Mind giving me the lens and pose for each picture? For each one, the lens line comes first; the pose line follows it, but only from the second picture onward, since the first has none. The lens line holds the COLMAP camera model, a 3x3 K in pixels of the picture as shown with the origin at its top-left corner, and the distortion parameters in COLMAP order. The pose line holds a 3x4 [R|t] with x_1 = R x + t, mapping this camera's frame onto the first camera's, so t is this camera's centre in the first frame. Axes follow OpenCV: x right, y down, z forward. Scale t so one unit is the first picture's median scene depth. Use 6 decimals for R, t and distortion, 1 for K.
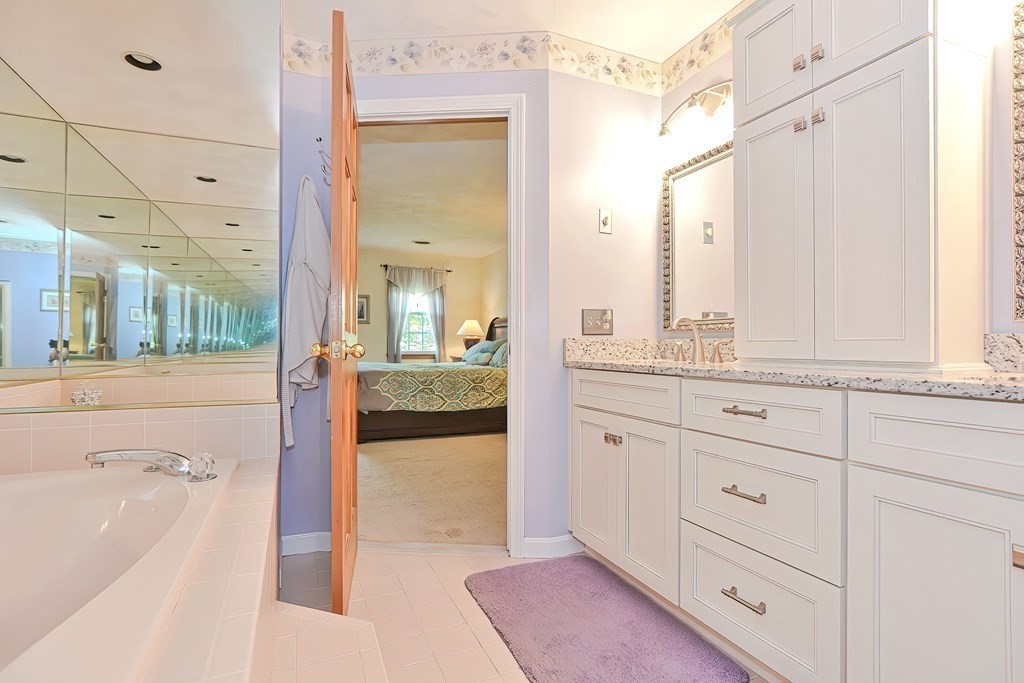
lens RADIAL K [[496.9, 0, 516.2], [0, 496.9, 340.8], [0, 0, 1]] dist [-0.013863, 0.006035]
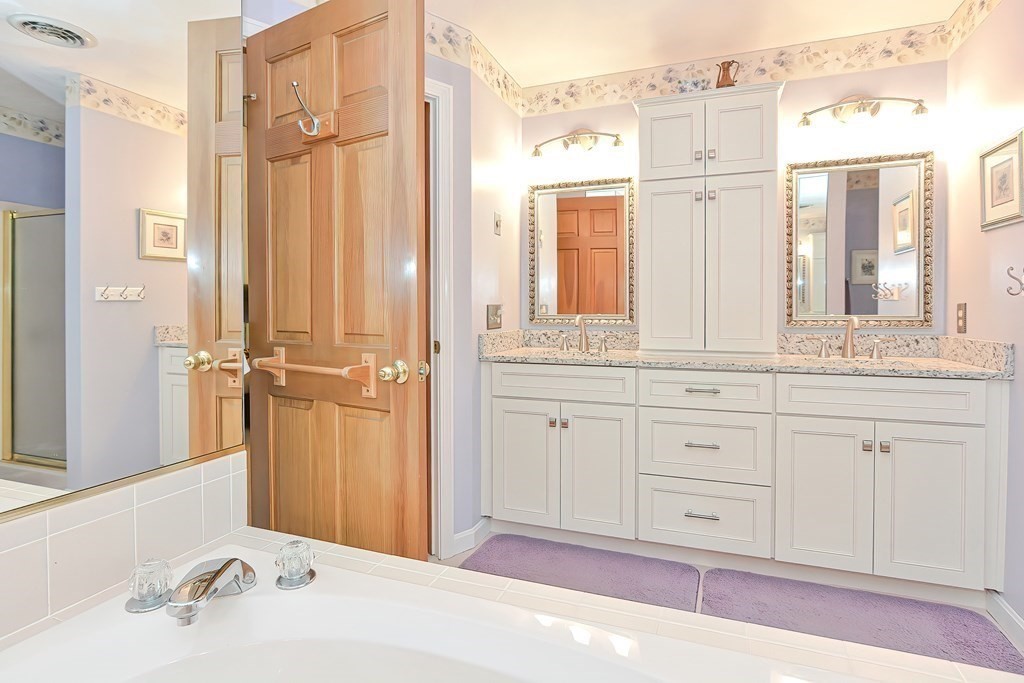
lens RADIAL K [[496.9, 0, 538.8], [0, 496.9, 314.5], [0, 0, 1]] dist [-0.013863, 0.006035]
pose [[0.702608, -0.008382, 0.711528, -0.668708], [-0.004206, 0.999864, 0.015932, -0.075308], [-0.711565, -0.014187, 0.702477, 0.215489]]
